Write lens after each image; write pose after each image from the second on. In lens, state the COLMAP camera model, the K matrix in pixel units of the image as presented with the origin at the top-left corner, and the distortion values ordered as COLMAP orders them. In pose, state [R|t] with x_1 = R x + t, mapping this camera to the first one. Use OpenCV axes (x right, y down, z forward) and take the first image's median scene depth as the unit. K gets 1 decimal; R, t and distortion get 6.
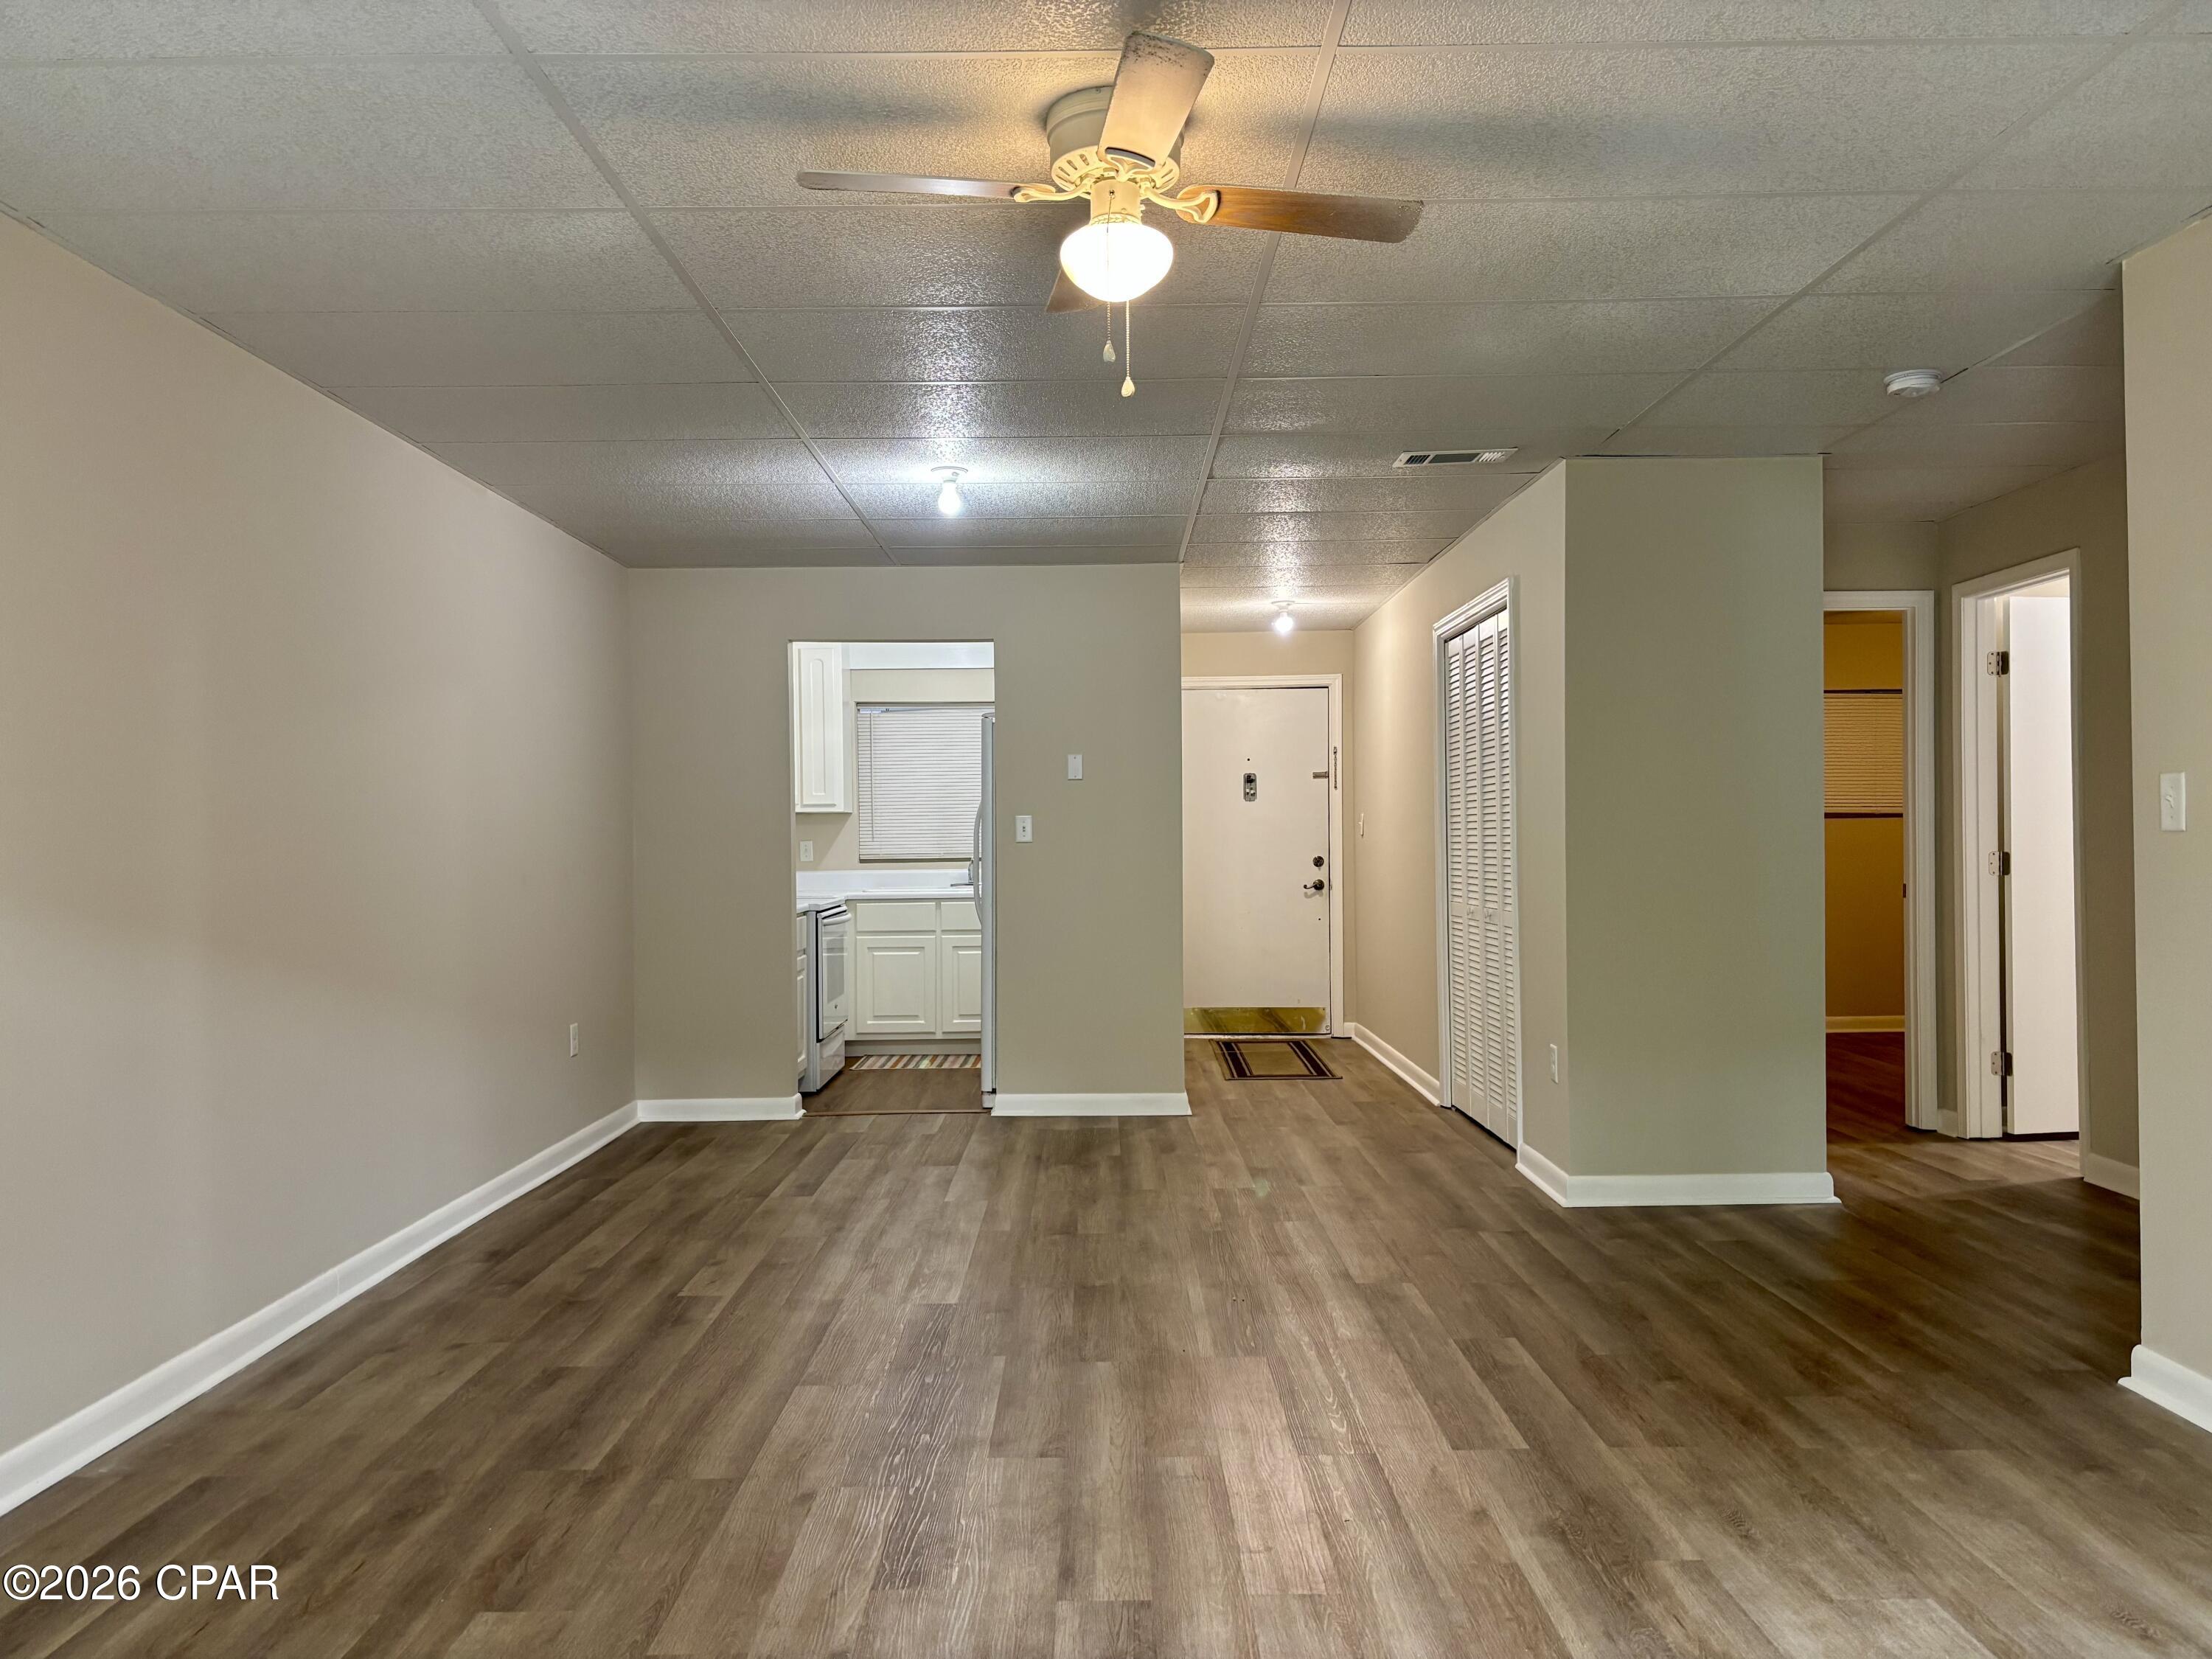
lens RADIAL K [[1671.4, 0, 1110.1], [0, 1671.4, 833.2], [0, 0, 1]] dist [0.066666, -0.065210]
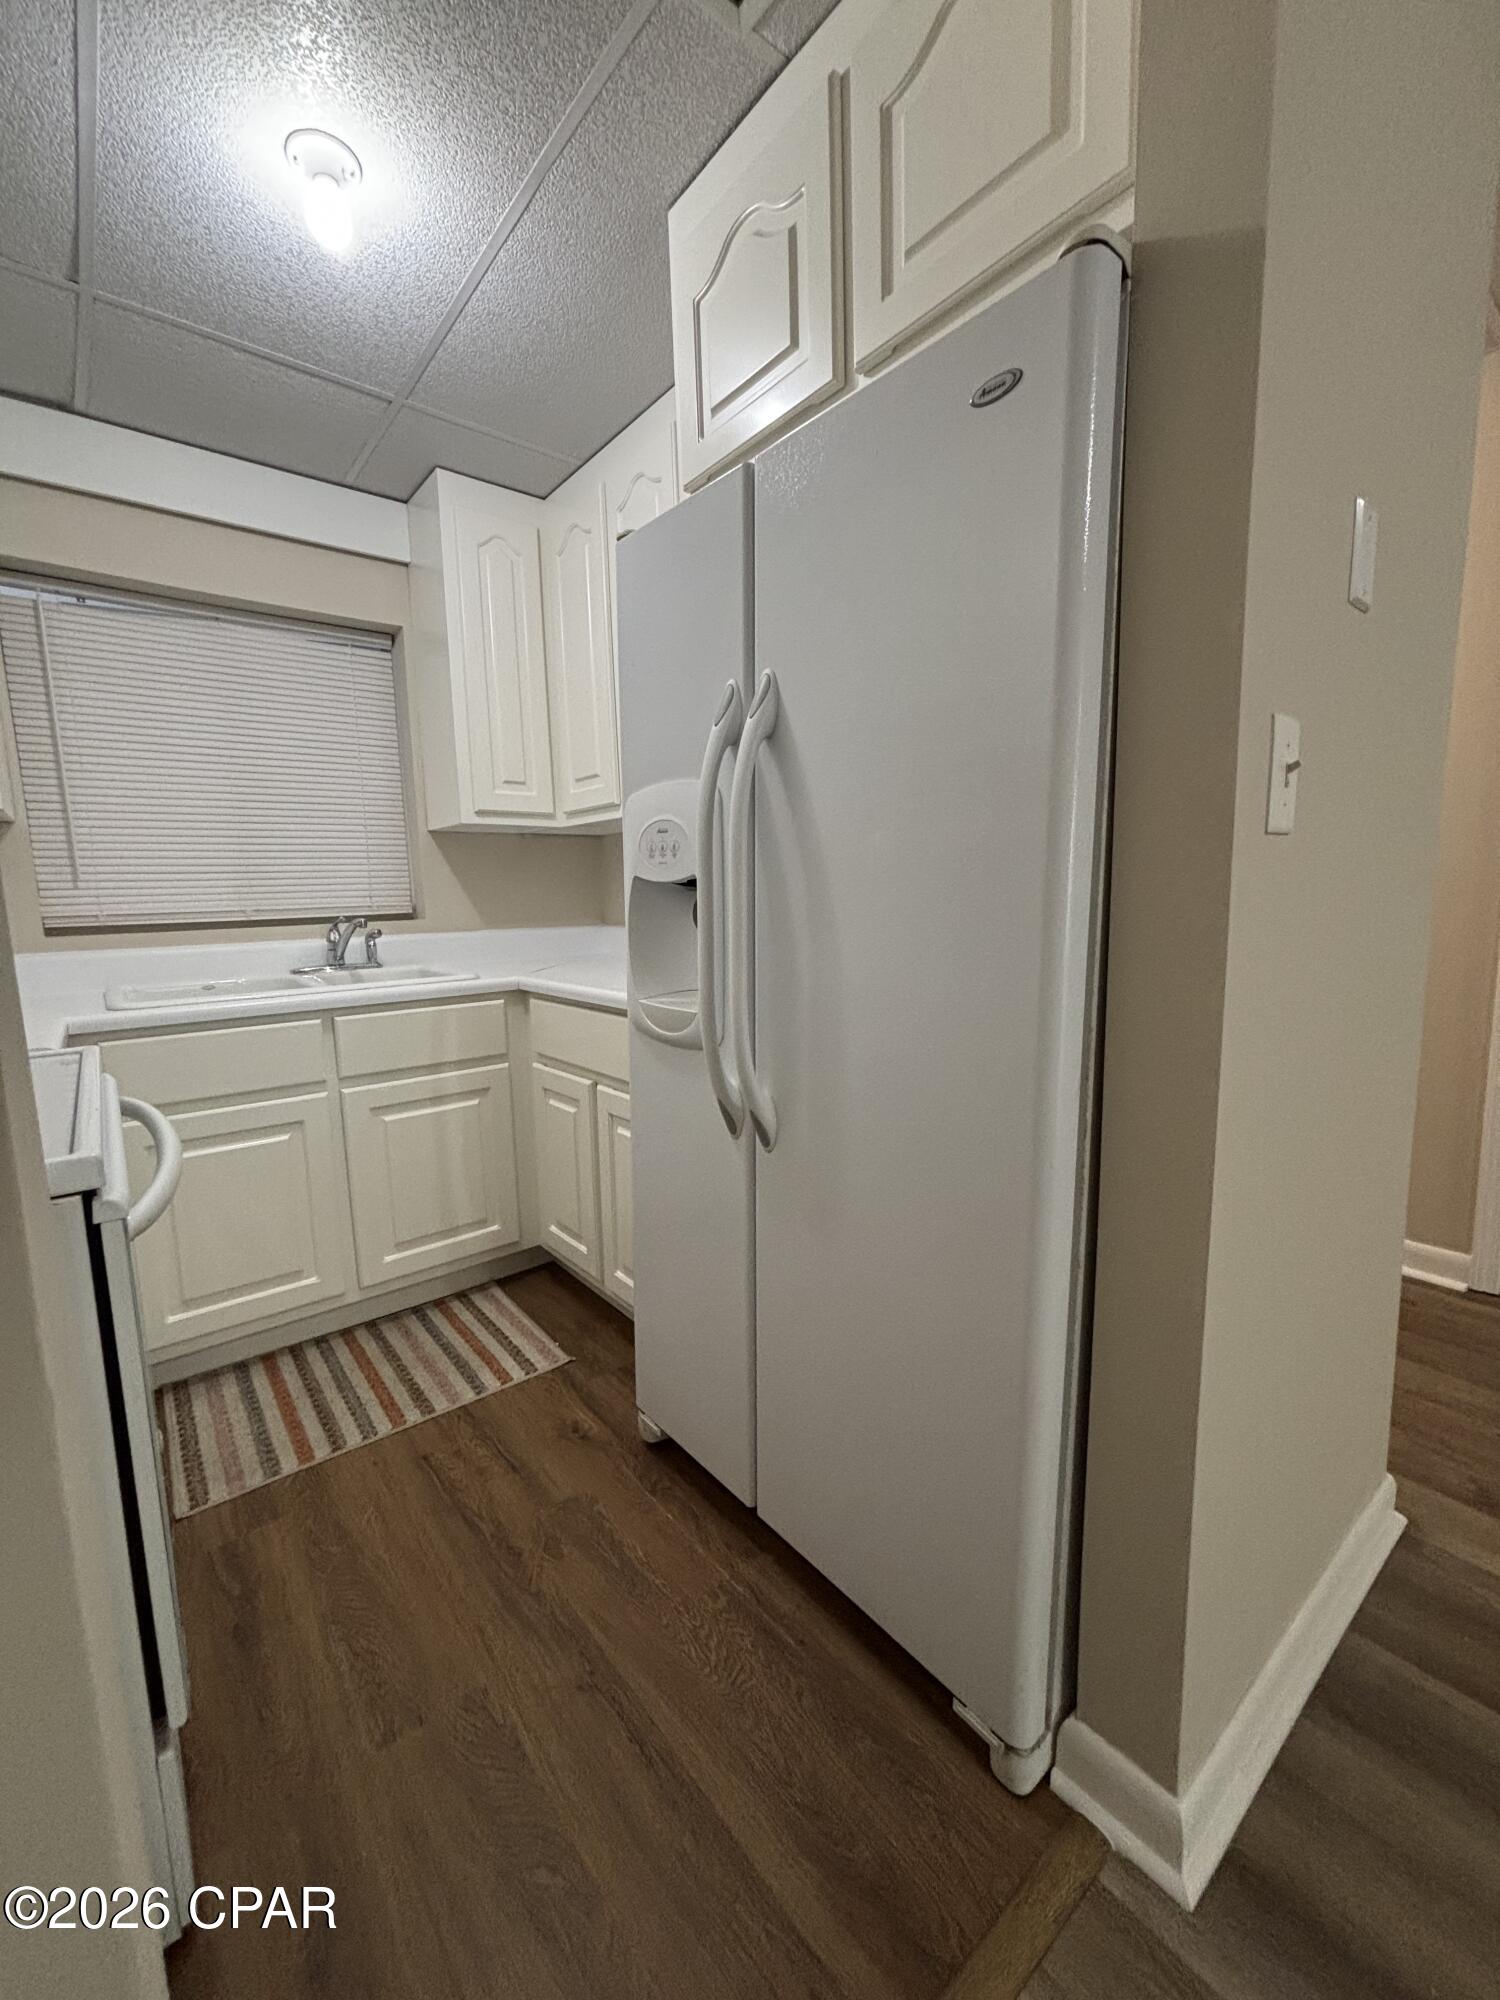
lens RADIAL K [[809.1, 0, 750.0], [0, 809.1, 1000.0], [0, 0, 1]] dist [-0.003777, 0.000439]
pose [[0.779007, -0.089042, 0.620661, -0.239888], [0.015054, 0.992236, 0.123455, 0.019020], [-0.626835, -0.086829, 0.774299, 1.229105]]
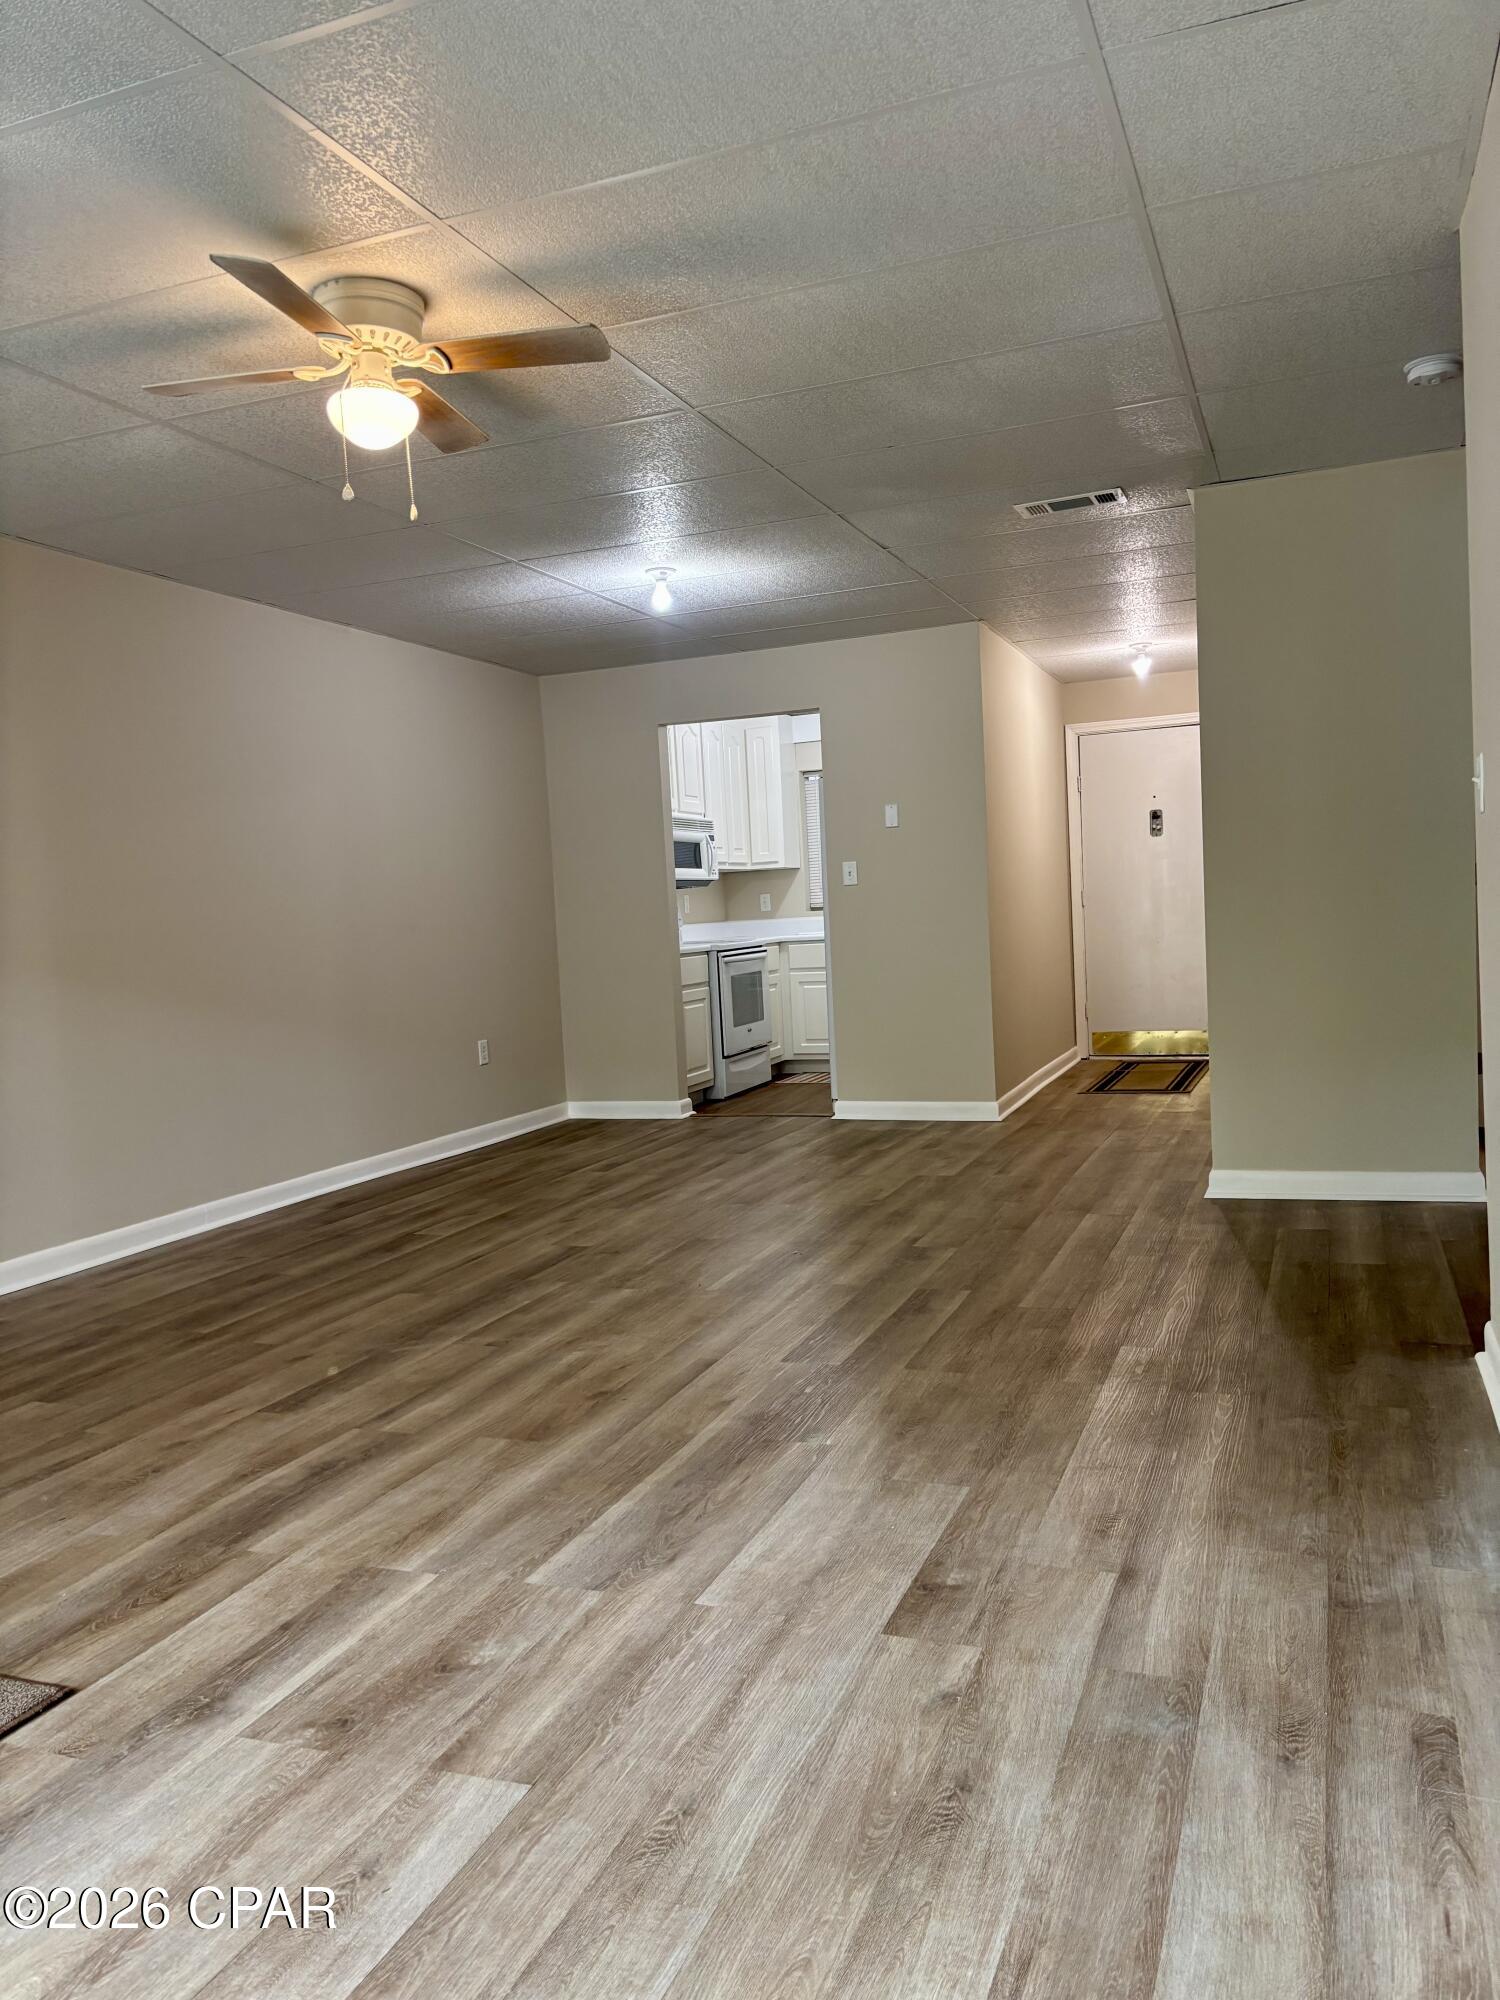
lens RADIAL K [[1511.2, 0, 733.4], [0, 1511.2, 1001.1], [0, 0, 1]] dist [0.066666, -0.065210]
pose [[0.926731, -0.016142, -0.375378, 0.340194], [0.042840, 0.997101, 0.062885, 0.020989], [0.373275, -0.074359, 0.924736, -0.001535]]
